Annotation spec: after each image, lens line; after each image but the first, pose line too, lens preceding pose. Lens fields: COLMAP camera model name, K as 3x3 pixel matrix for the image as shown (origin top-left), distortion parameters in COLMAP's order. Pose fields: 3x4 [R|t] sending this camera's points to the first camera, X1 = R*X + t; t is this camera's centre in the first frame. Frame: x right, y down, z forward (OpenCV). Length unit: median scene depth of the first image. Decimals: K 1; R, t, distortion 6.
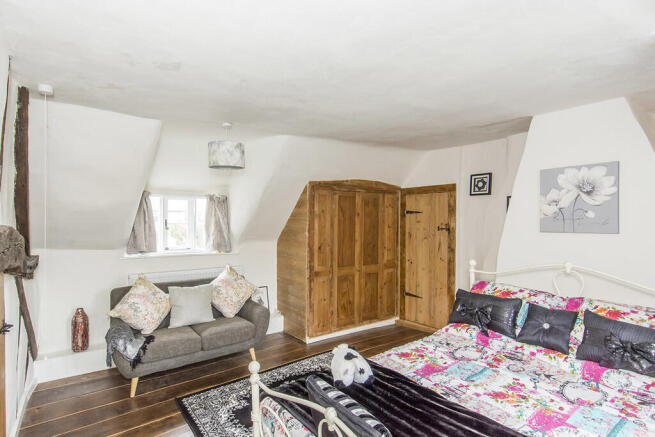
lens RADIAL K [[343.3, 0, 325.5], [0, 343.3, 221.4], [0, 0, 1]] dist [0.015969, -0.012256]
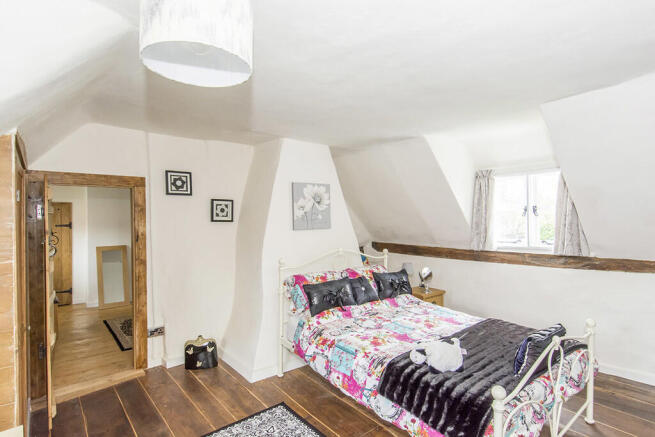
lens RADIAL K [[343.3, 0, 328.5], [0, 343.3, 218.0], [0, 0, 1]] dist [0.015969, -0.012256]
pose [[-0.056735, 0.004160, 0.998381, -0.734905], [0.019478, 0.999806, -0.003059, -0.009176], [-0.998199, 0.019273, -0.056805, 1.033494]]
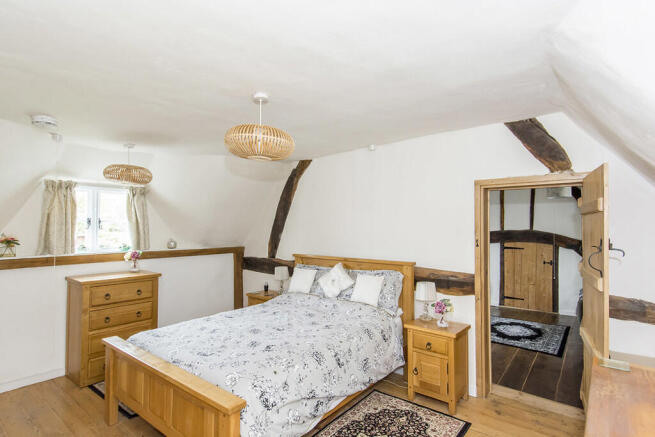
lens RADIAL K [[343.3, 0, 326.8], [0, 343.3, 222.6], [0, 0, 1]] dist [0.015969, -0.012256]
pose [[-0.962977, -0.005870, -0.269518, 1.917395], [-0.005098, 0.999981, -0.003566, -0.030411], [0.269534, -0.002060, -0.962989, 3.028495]]
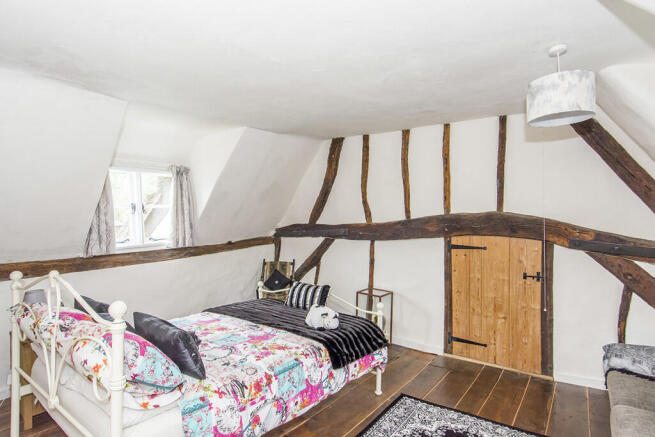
lens RADIAL K [[343.3, 0, 323.8], [0, 343.3, 220.7], [0, 0, 1]] dist [0.015969, -0.012256]
pose [[-0.953282, 0.020786, -0.301367, 0.595863], [0.015107, 0.999662, 0.021163, 0.008166], [0.301705, 0.015621, -0.953273, 1.838506]]
